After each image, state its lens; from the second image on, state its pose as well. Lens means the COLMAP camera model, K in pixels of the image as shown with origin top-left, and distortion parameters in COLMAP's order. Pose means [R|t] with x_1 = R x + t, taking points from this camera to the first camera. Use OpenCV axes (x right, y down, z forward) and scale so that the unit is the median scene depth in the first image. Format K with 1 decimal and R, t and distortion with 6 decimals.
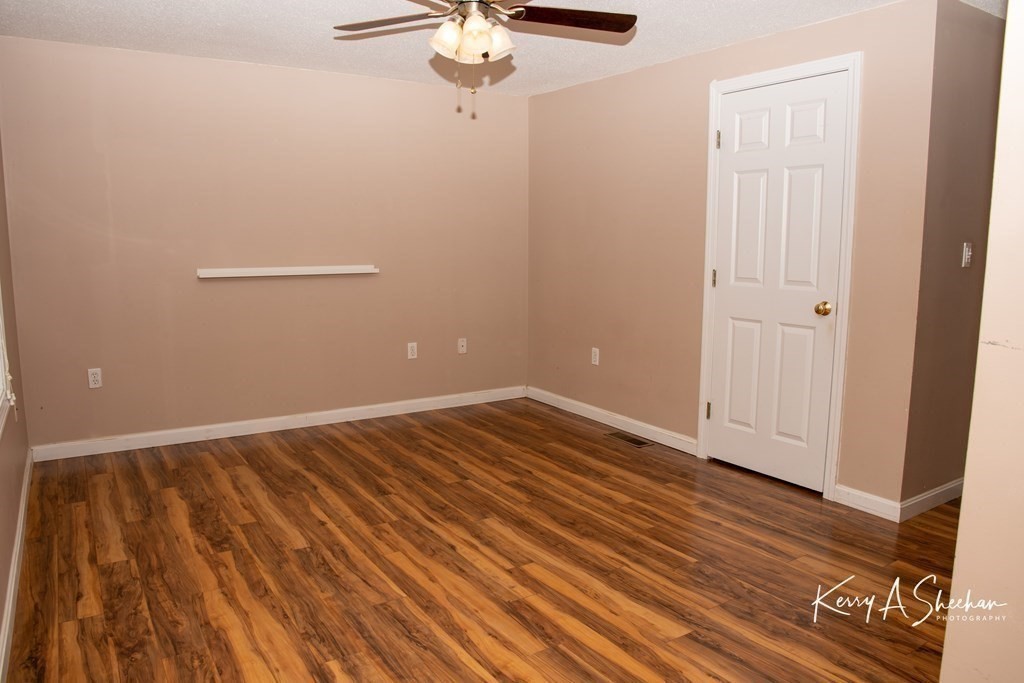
lens RADIAL K [[760.5, 0, 512.0], [0, 760.5, 341.5], [0, 0, 1]] dist [-0.081329, 0.012381]
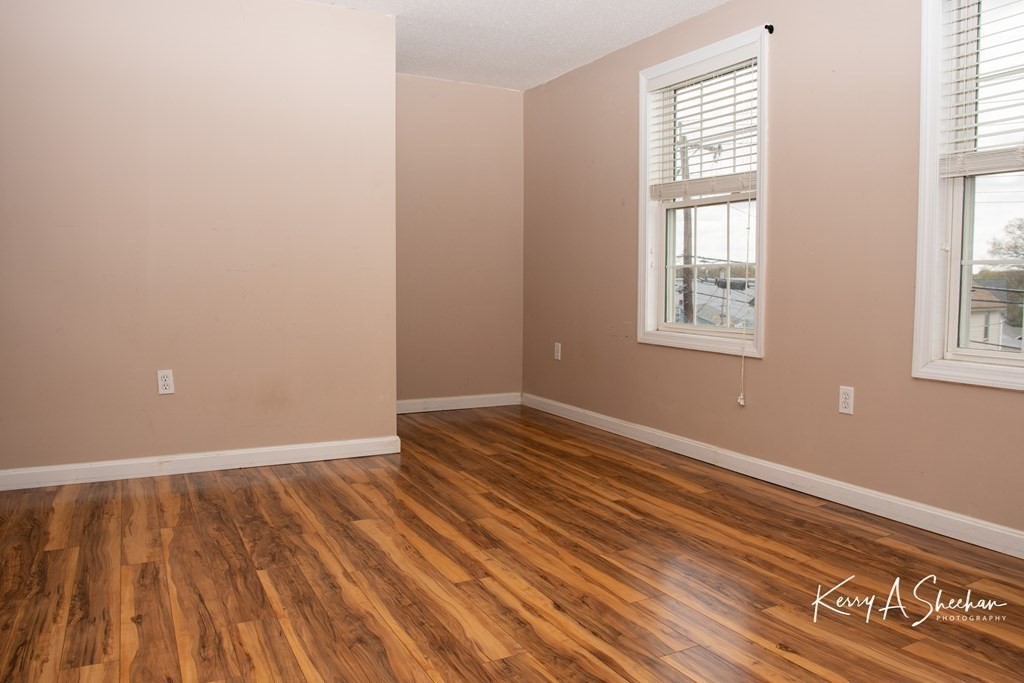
lens RADIAL K [[760.5, 0, 512.0], [0, 760.5, 341.5], [0, 0, 1]] dist [-0.081329, 0.012381]
pose [[-0.995975, -0.017191, 0.087968, -0.111735], [0.001932, 0.977090, 0.212820, -0.144857], [-0.089611, 0.212133, -0.973124, 1.962697]]
